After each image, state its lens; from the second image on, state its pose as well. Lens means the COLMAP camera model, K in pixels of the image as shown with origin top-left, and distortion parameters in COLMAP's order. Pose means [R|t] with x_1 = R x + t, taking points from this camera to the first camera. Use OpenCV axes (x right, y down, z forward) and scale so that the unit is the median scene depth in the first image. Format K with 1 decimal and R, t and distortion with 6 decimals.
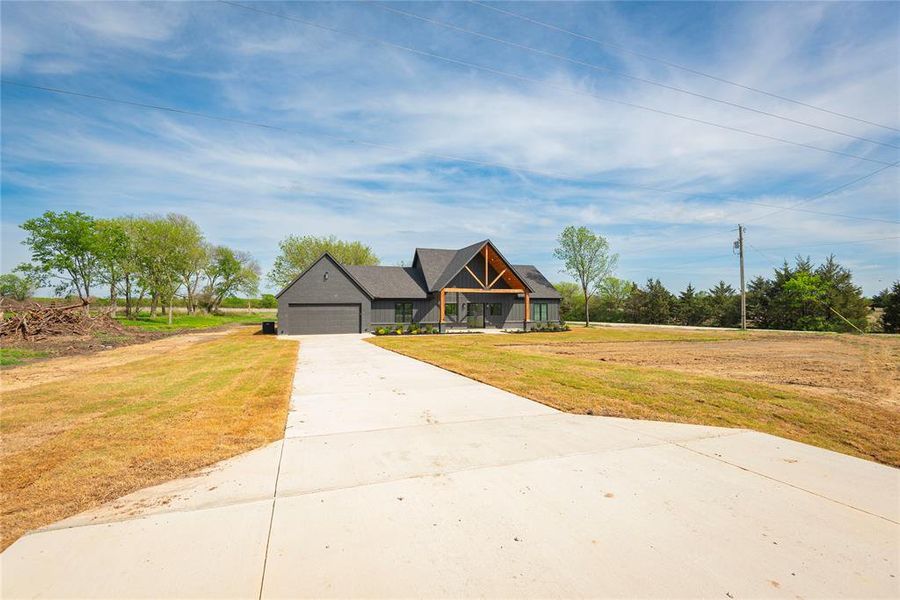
lens RADIAL K [[405.8, 0, 450.0], [0, 405.8, 300.0], [0, 0, 1]] dist [0.032637, -0.023197]
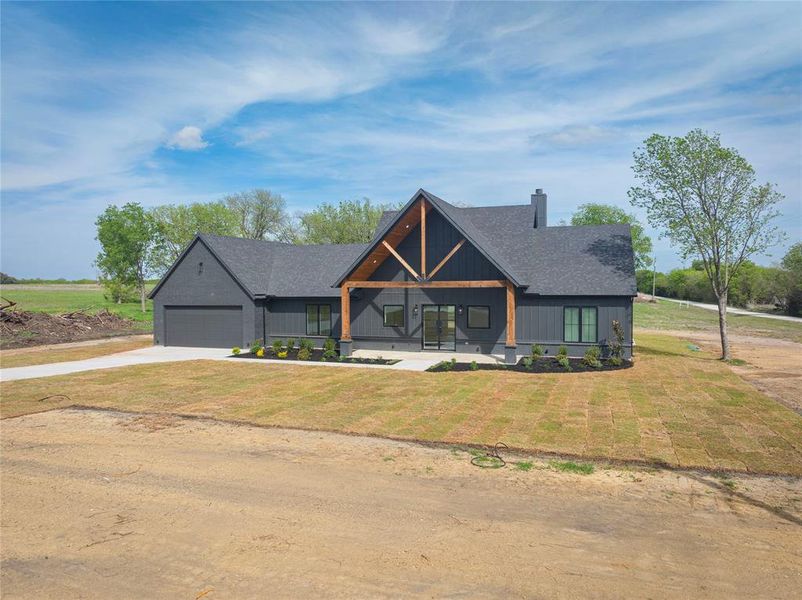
lens RADIAL K [[565.6, 0, 401.0], [0, 565.6, 300.0], [0, 0, 1]] dist [-0.040697, 0.000917]
pose [[0.781621, 0.014121, -0.623594, 0.503582], [0.013754, 0.999110, 0.039864, -0.030649], [0.623602, -0.039735, 0.780731, 0.374185]]
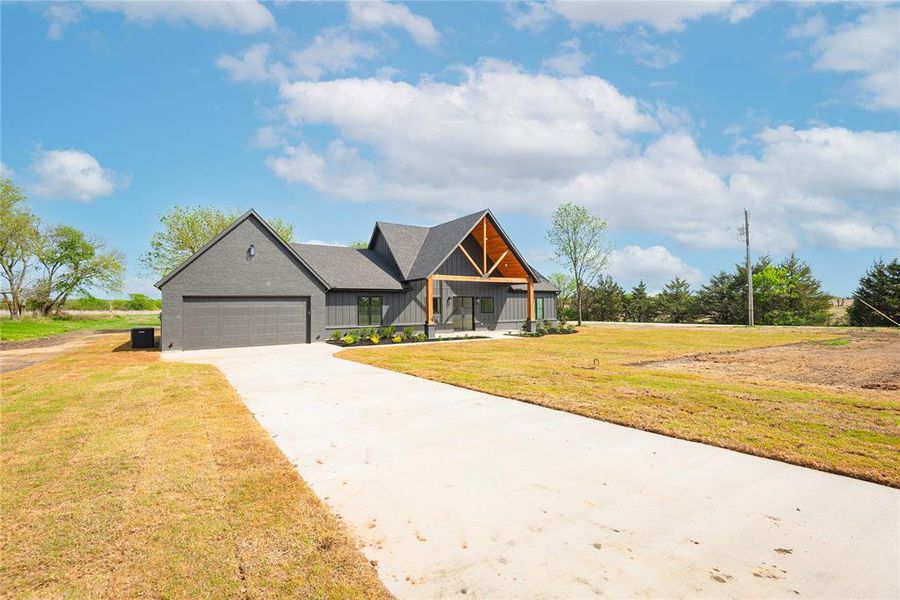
lens RADIAL K [[405.8, 0, 450.0], [0, 405.8, 300.0], [0, 0, 1]] dist [0.032637, -0.023197]
pose [[0.973323, -0.004790, 0.229390, -0.131582], [0.005001, 0.999987, -0.000336, 0.013521], [-0.229385, 0.001474, 0.973335, 0.284483]]
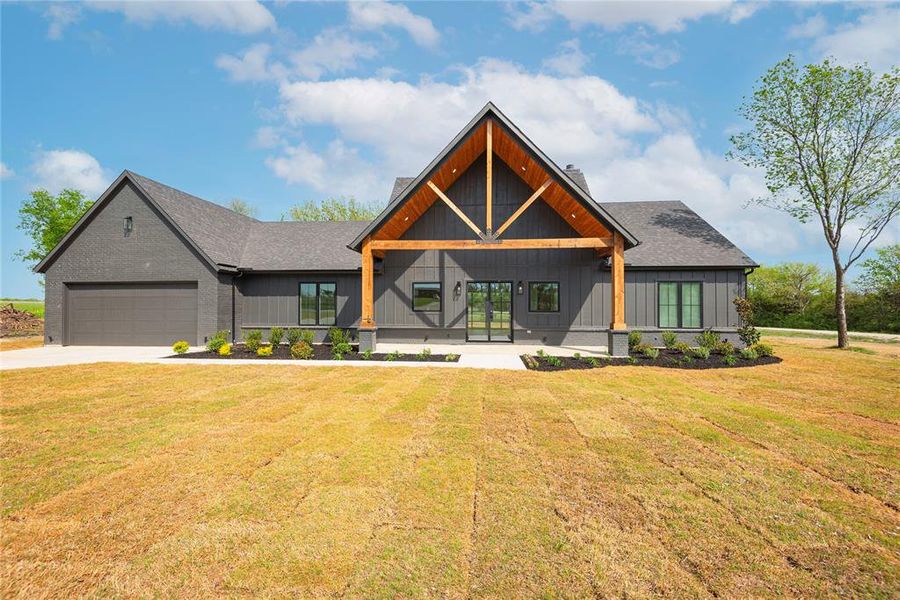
lens RADIAL K [[405.8, 0, 450.0], [0, 405.8, 300.0], [0, 0, 1]] dist [0.032637, -0.023197]
pose [[0.909183, -0.004662, -0.416371, 0.200538], [0.003623, 0.999988, -0.003286, 0.027553], [0.416381, 0.001480, 0.909189, 0.610396]]
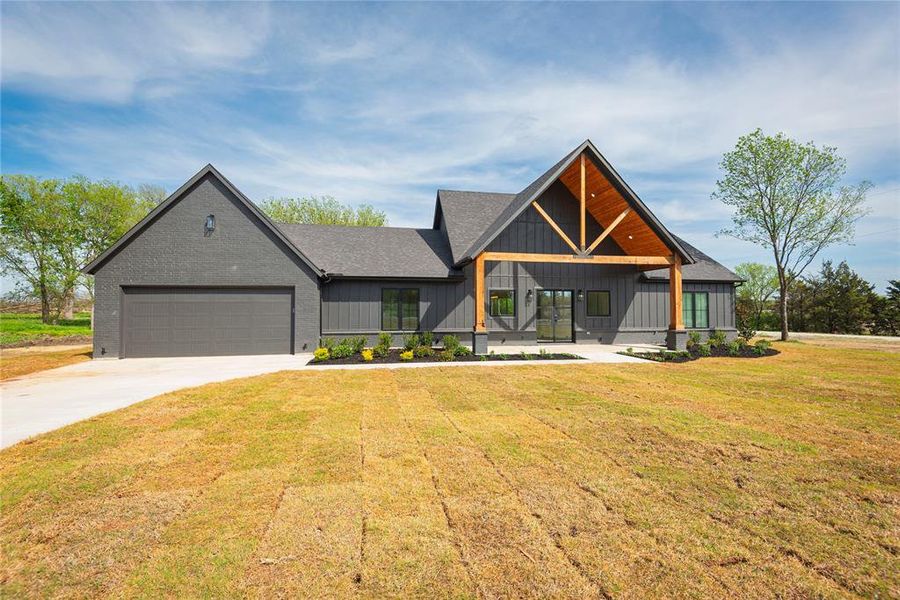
lens RADIAL K [[405.8, 0, 450.0], [0, 405.8, 300.0], [0, 0, 1]] dist [0.032637, -0.023197]
pose [[0.987911, -0.004177, -0.154966, 0.015613], [0.002385, 0.999928, -0.011751, 0.024714], [0.155003, 0.011240, 0.987850, 0.513060]]
